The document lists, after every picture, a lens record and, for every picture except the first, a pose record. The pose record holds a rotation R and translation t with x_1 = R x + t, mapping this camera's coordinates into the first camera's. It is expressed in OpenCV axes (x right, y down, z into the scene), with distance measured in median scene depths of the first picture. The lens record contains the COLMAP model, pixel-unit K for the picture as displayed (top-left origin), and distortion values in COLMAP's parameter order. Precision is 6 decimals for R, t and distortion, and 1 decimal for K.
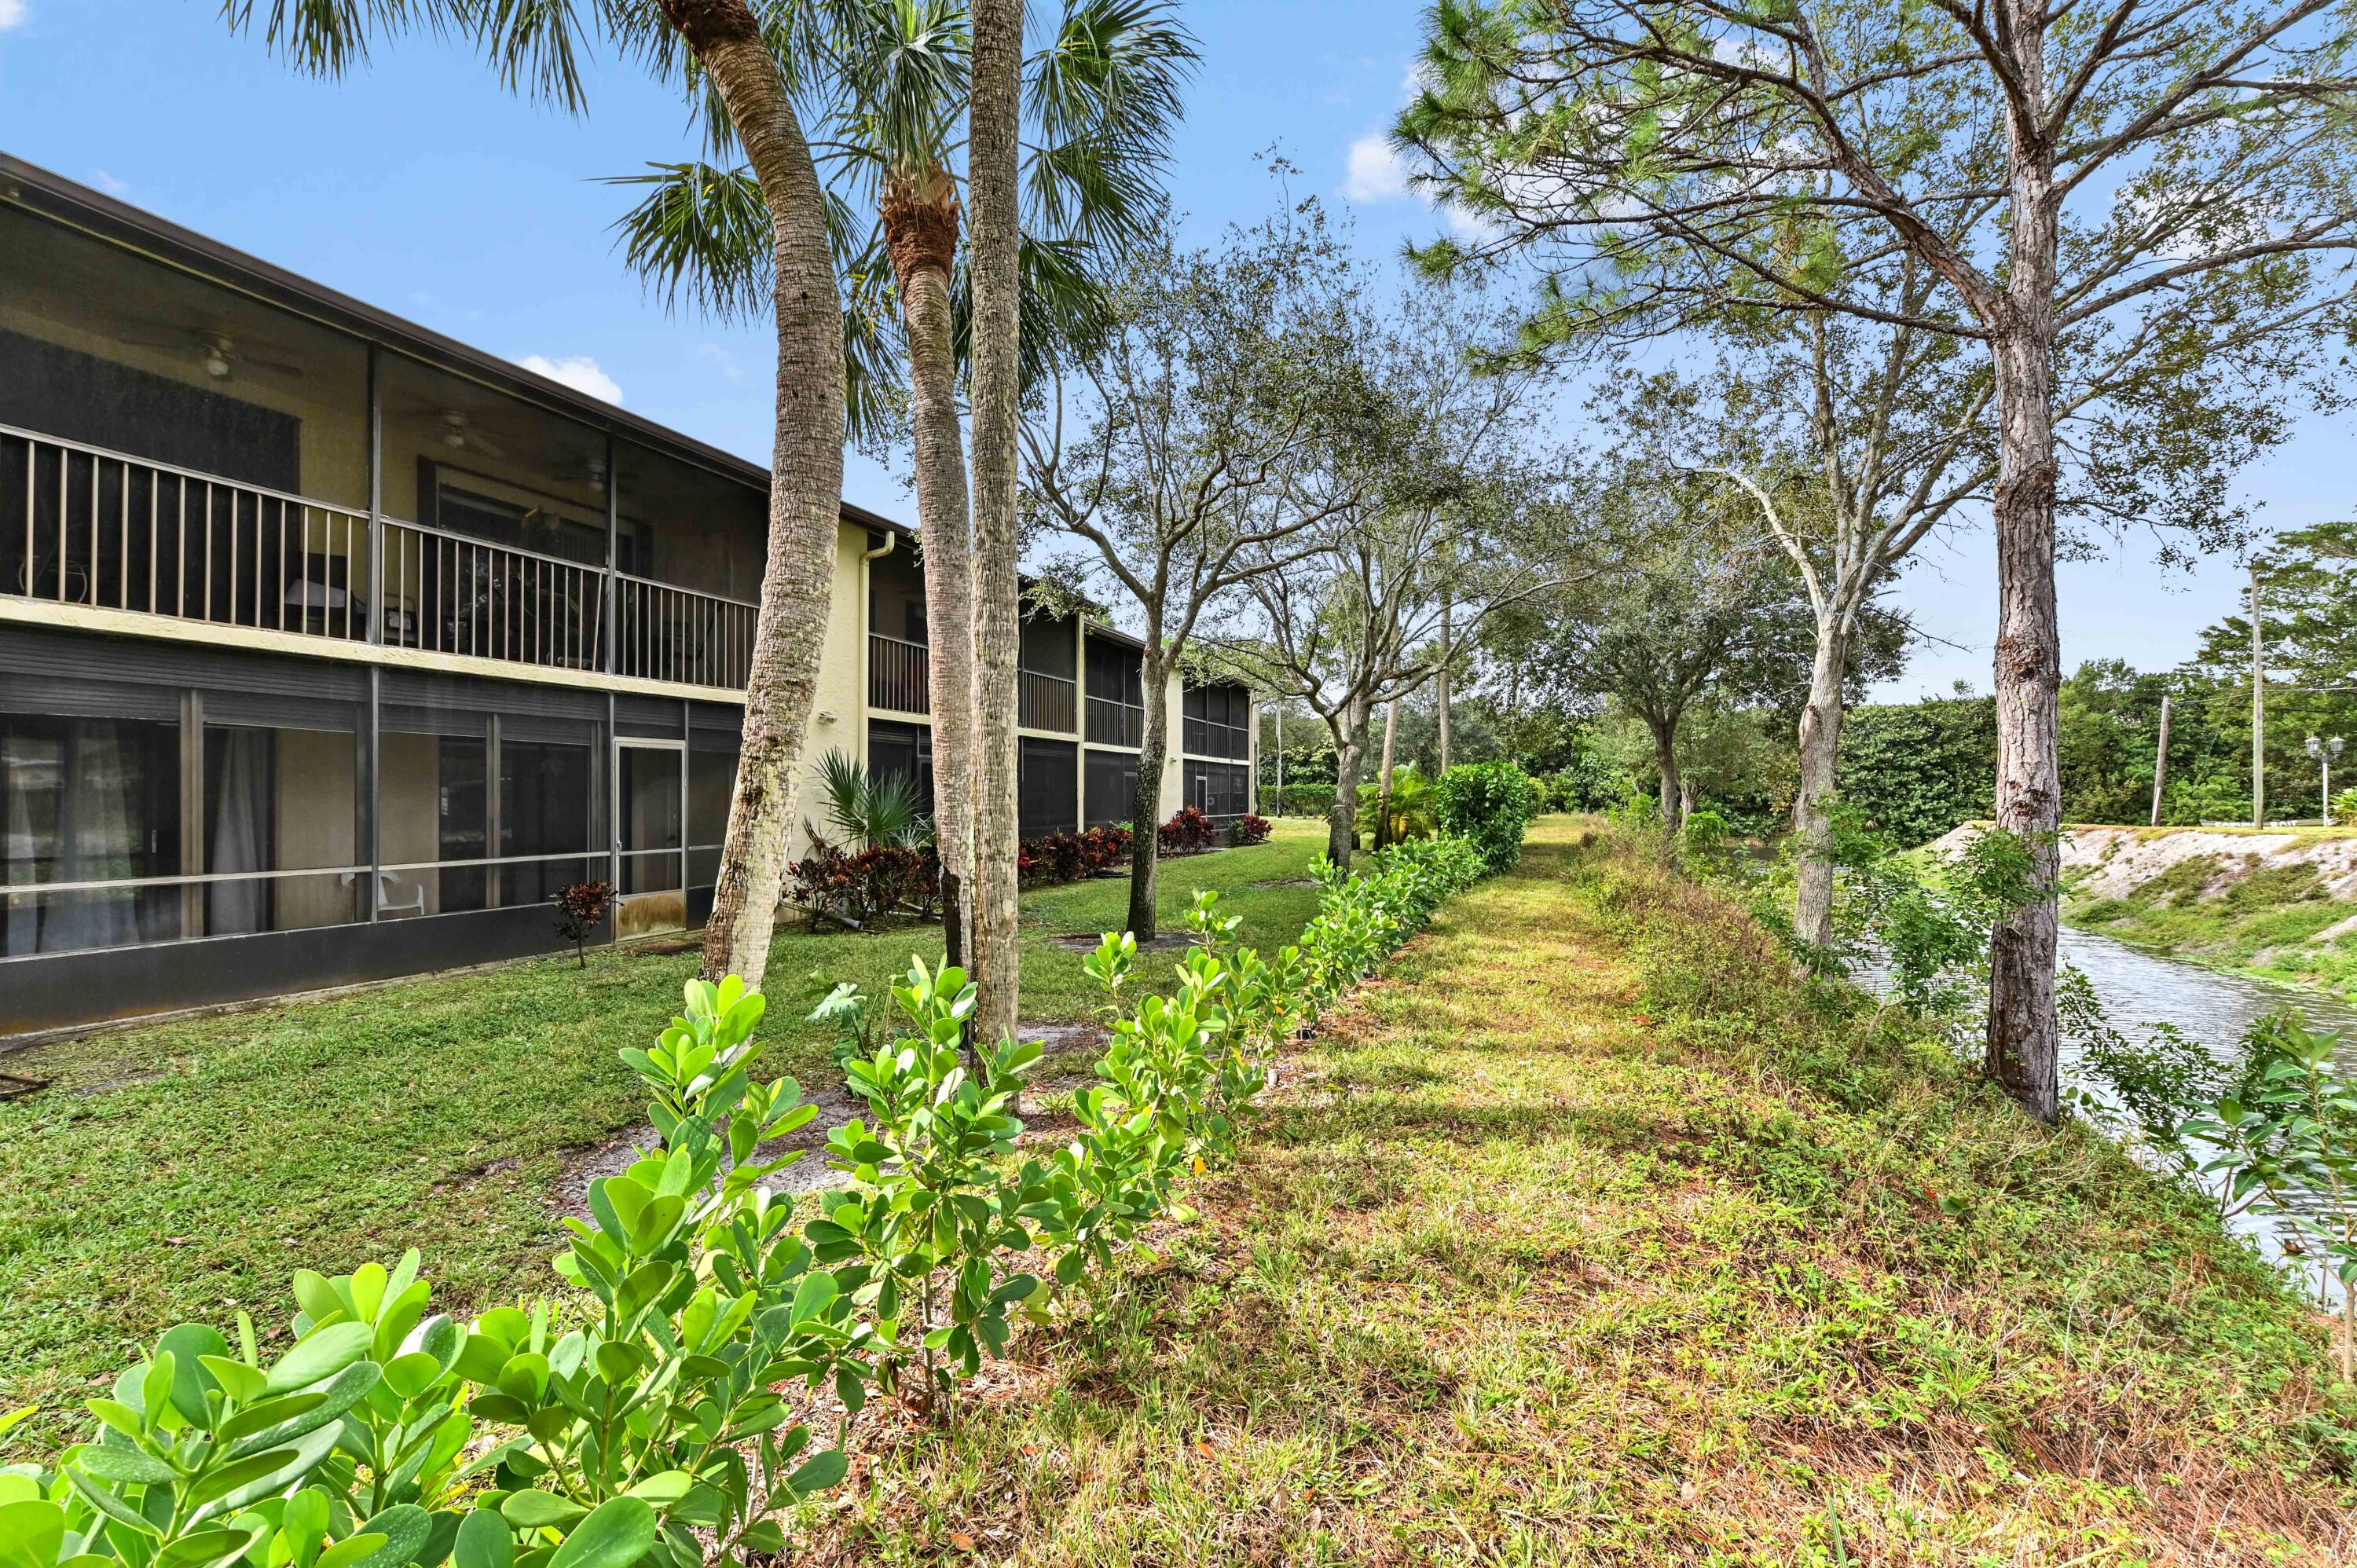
lens RADIAL K [[1098.9, 0, 1178.5], [0, 1098.9, 784.0], [0, 0, 1]] dist [-0.000507, -0.000087]
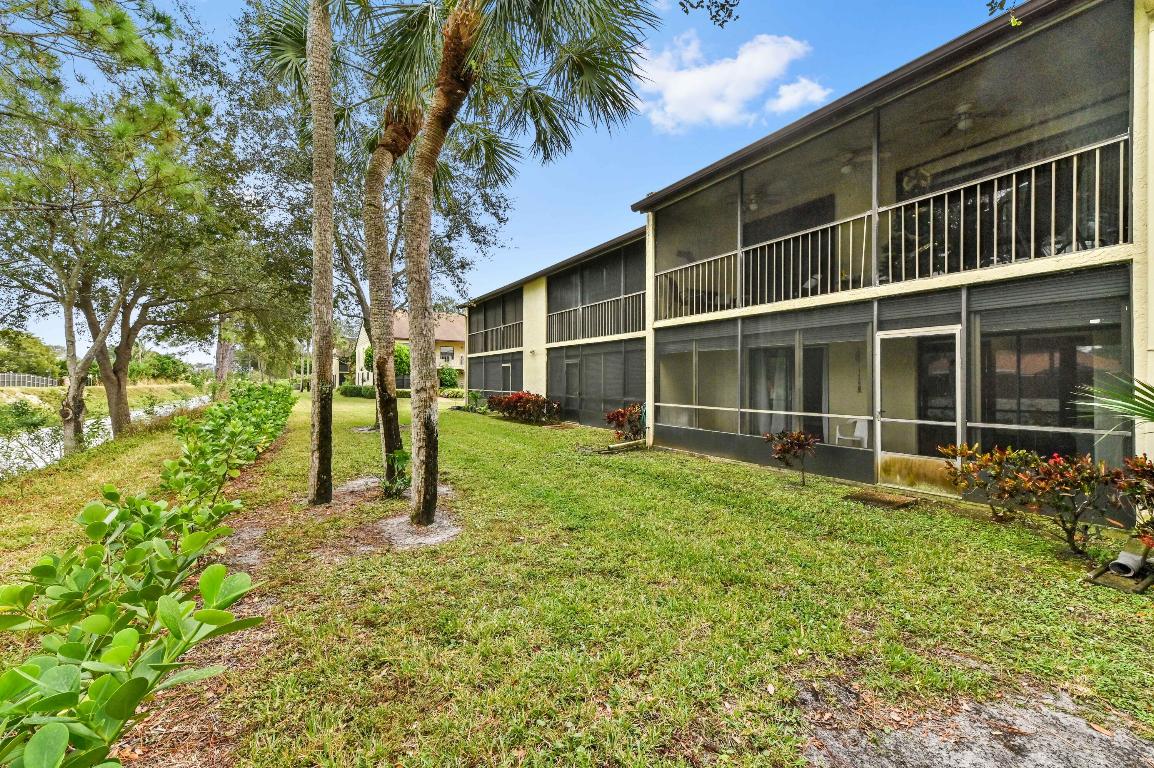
lens RADIAL K [[449.9, 0, 579.6], [0, 449.9, 377.6], [0, 0, 1]] dist [0.011029, -0.000084]
pose [[-0.607791, -0.005877, -0.794076, 0.143454], [0.007400, 0.999887, -0.013065, 0.017432], [0.794063, -0.013817, -0.607678, 1.041849]]
